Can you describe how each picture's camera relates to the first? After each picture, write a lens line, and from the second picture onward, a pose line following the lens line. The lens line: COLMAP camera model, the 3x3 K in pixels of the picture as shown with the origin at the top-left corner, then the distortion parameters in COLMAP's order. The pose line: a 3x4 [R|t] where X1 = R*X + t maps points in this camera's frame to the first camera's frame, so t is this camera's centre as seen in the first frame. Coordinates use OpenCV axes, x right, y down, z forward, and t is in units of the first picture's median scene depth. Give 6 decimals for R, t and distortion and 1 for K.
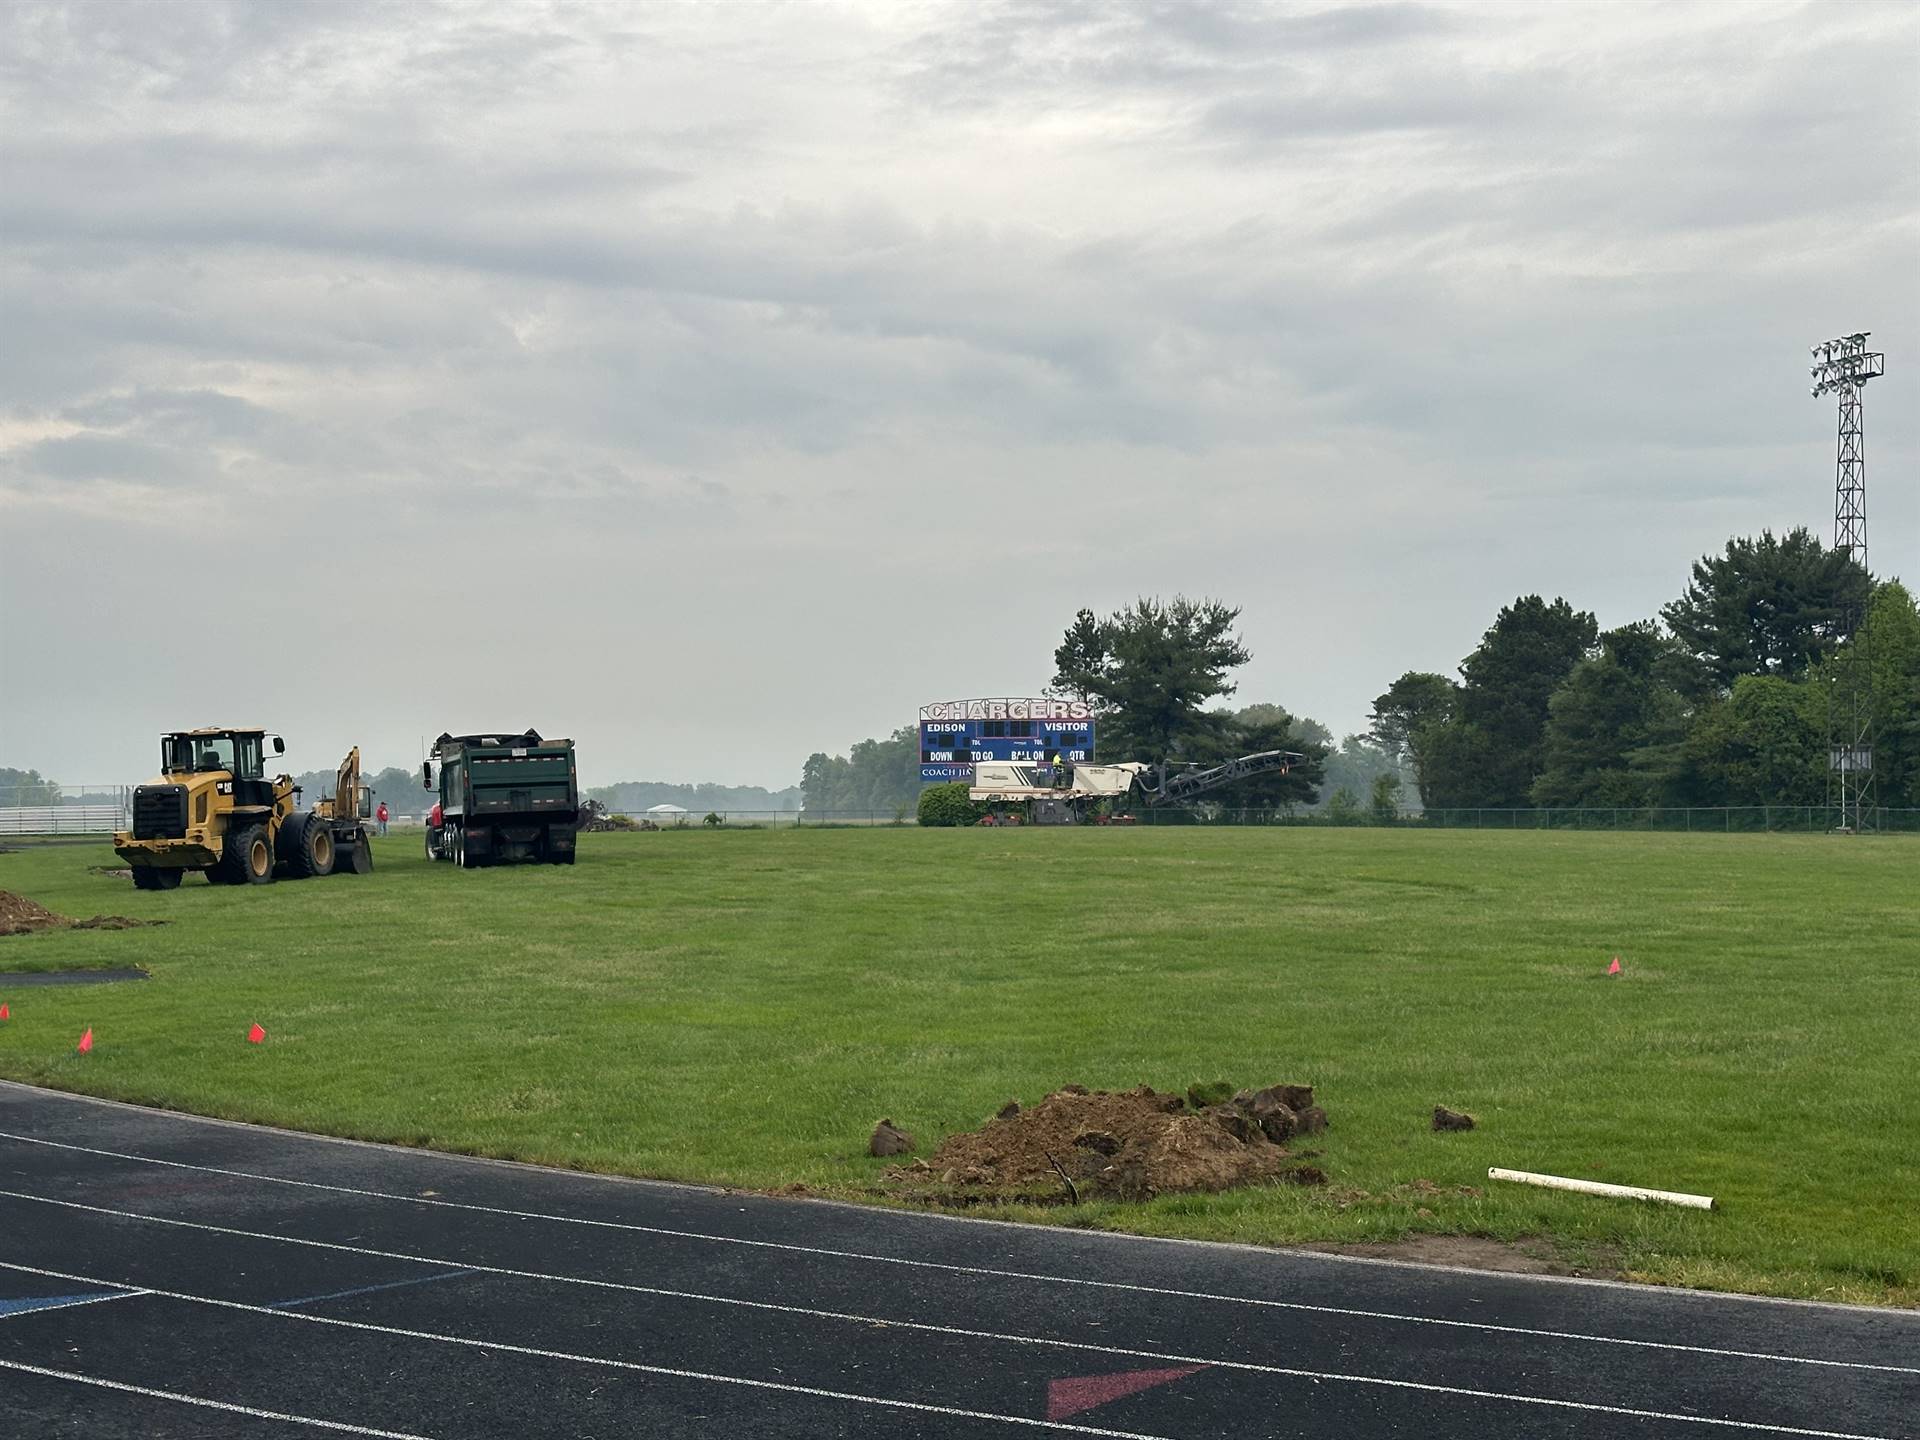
lens RADIAL K [[2803.1, 0, 965.6], [0, 2803.1, 711.2], [0, 0, 1]] dist [0.134265, 0.000000]
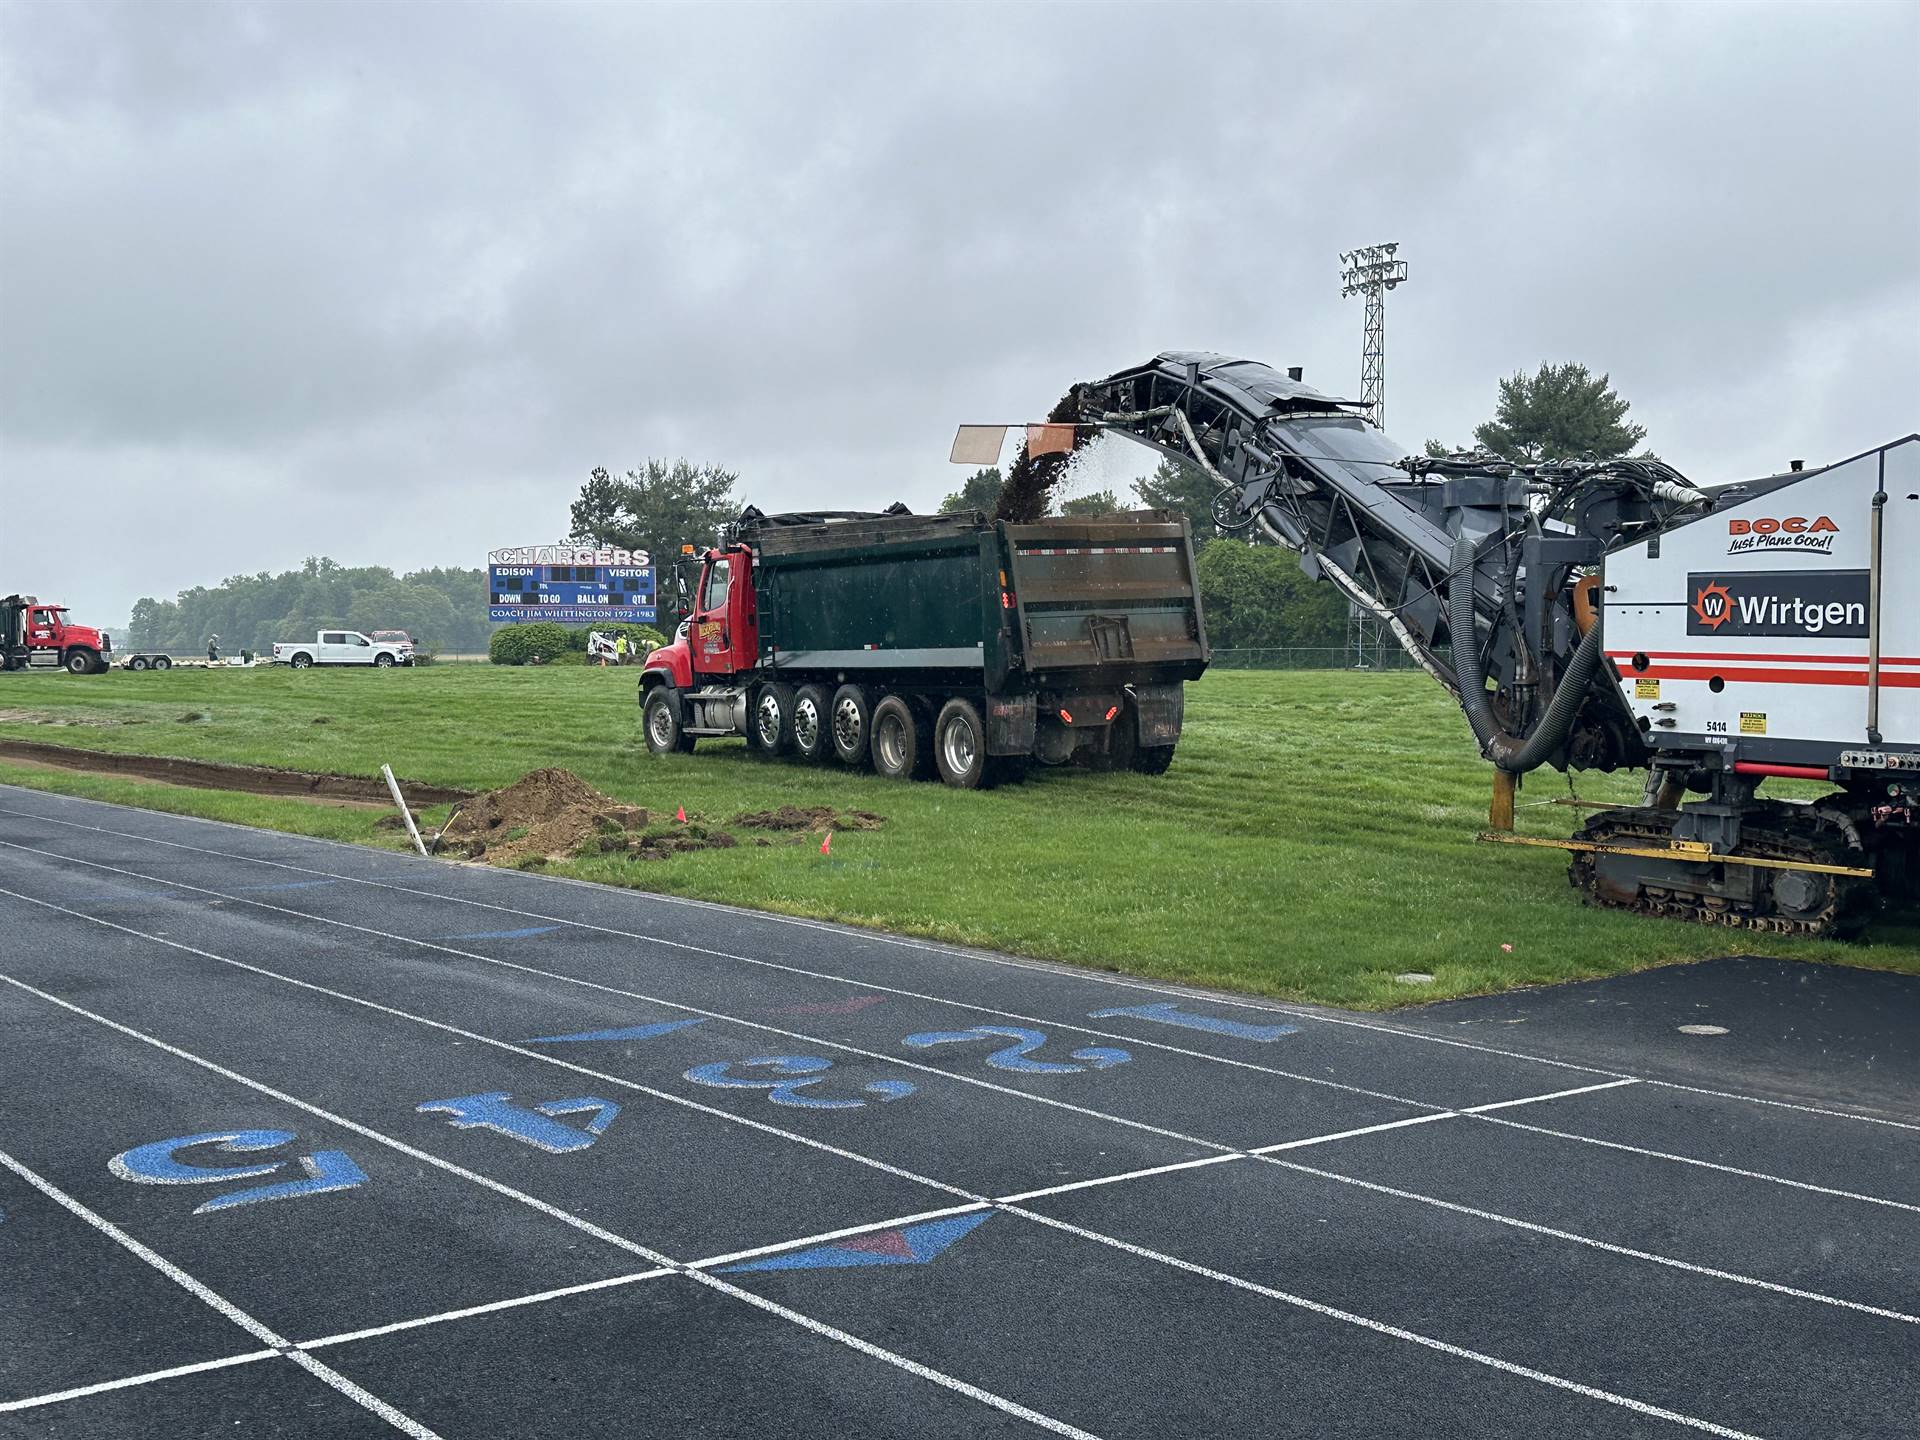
lens RADIAL K [[2194.9, 0, 972.8], [0, 2194.9, 711.5], [0, 0, 1]] dist [0.132408, 0.000000]
pose [[0.949011, -0.003196, 0.315226, -0.096190], [-0.016500, 0.998074, 0.059795, 0.005194], [-0.314810, -0.061947, 0.947131, 0.129034]]
